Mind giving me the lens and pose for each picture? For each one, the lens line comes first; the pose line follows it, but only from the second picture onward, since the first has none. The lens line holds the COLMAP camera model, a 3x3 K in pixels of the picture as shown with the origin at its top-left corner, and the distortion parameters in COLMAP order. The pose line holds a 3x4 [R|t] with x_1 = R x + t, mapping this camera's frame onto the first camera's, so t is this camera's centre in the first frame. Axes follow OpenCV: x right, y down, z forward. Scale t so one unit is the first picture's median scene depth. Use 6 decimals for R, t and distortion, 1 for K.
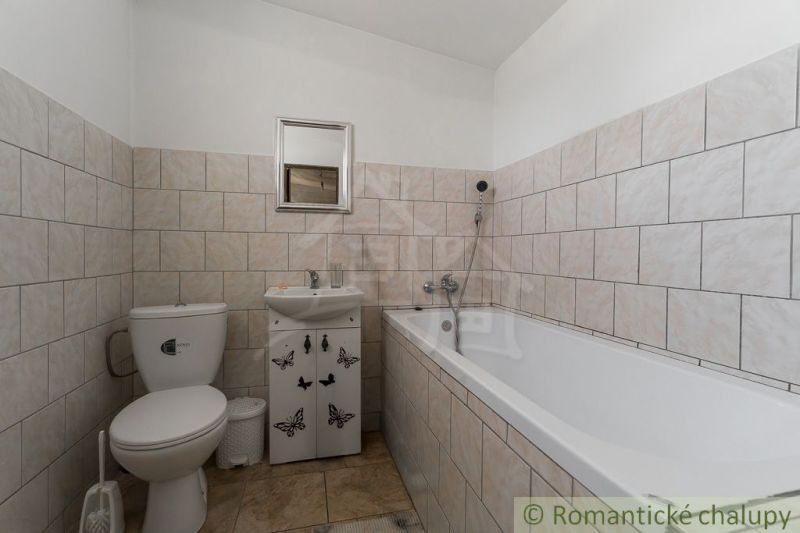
lens RADIAL K [[353.2, 0, 400.6], [0, 353.2, 260.8], [0, 0, 1]] dist [-0.002042, -0.000358]
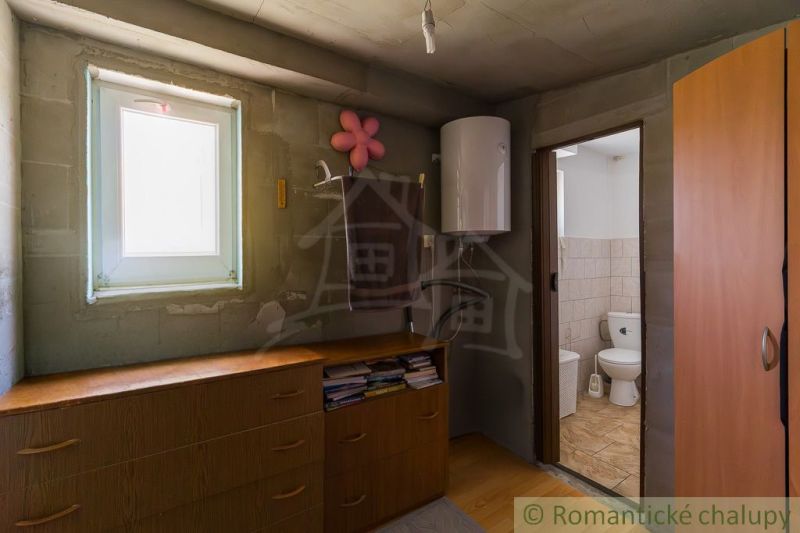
lens RADIAL K [[353.2, 0, 400.6], [0, 353.2, 260.8], [0, 0, 1]] dist [-0.002042, -0.000358]
pose [[0.325192, -0.011921, -0.945573, 1.032247], [-0.010277, 0.999817, -0.016140, -0.154596], [0.945592, 0.014966, 0.325010, -1.097897]]
